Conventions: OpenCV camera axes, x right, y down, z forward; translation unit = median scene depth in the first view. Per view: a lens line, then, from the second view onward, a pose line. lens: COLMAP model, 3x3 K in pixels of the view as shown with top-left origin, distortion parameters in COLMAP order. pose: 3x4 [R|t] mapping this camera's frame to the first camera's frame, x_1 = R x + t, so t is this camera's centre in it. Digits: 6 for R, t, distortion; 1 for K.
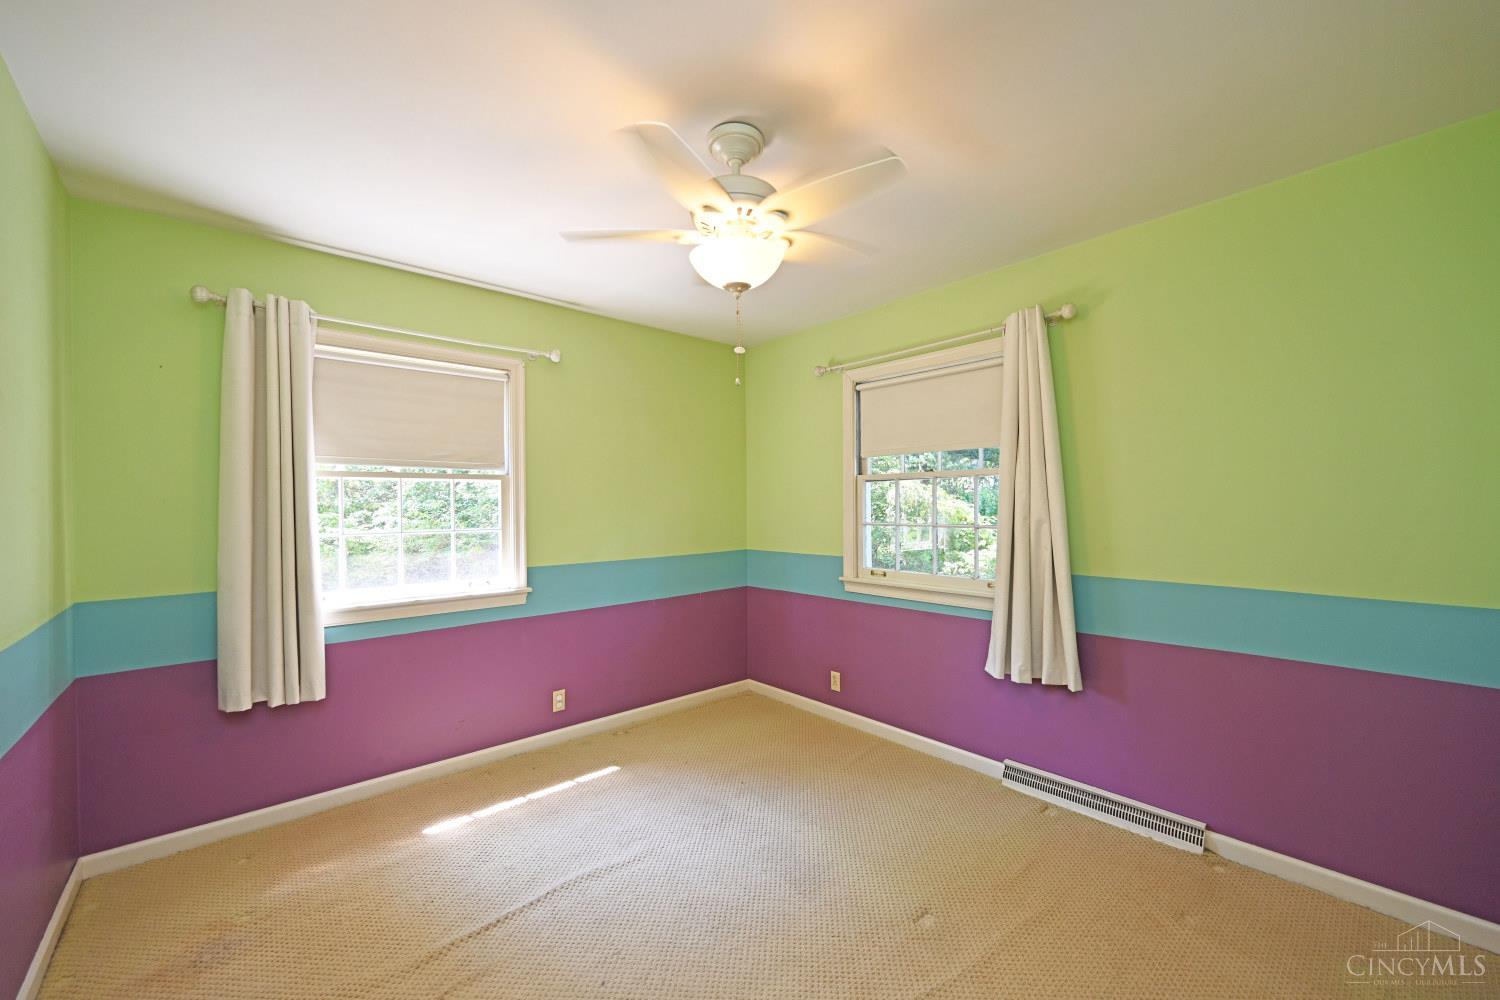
lens RADIAL K [[588.0, 0, 752.9], [0, 588.0, 505.4], [0, 0, 1]] dist [-0.000774, -0.000054]
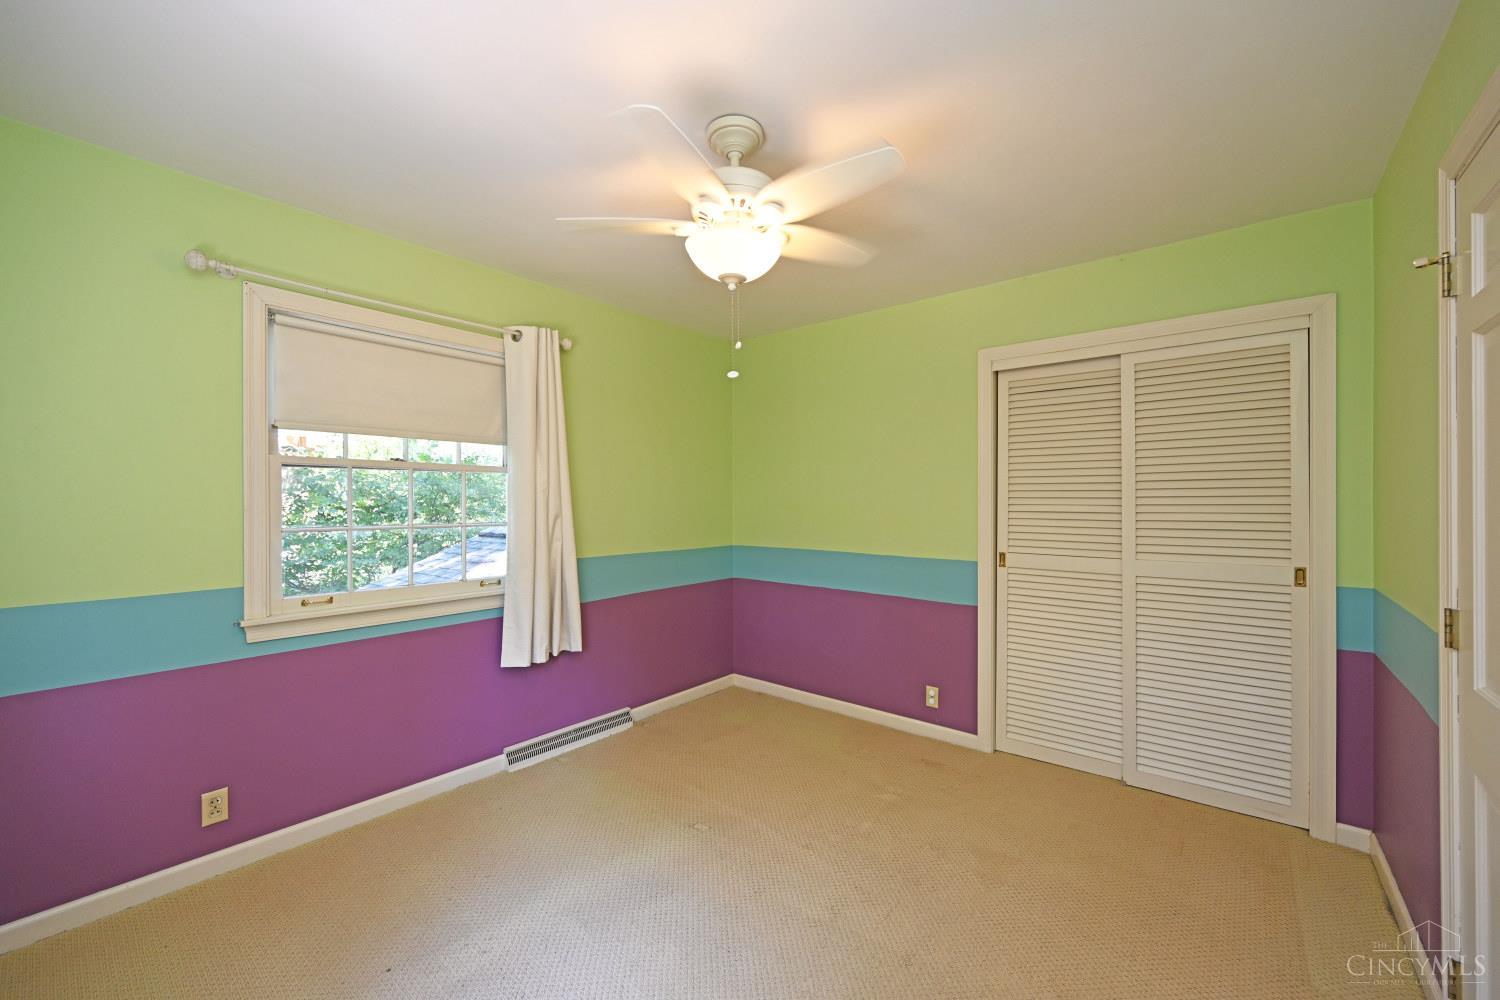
lens RADIAL K [[593.5, 0, 750.0], [0, 593.5, 500.0], [0, 0, 1]] dist [0.001031, 0.000035]
pose [[-0.167298, 0.012480, 0.985827, -0.746354], [-0.001047, 0.999917, -0.012836, 0.007105], [-0.985906, -0.003179, -0.167271, 0.823111]]
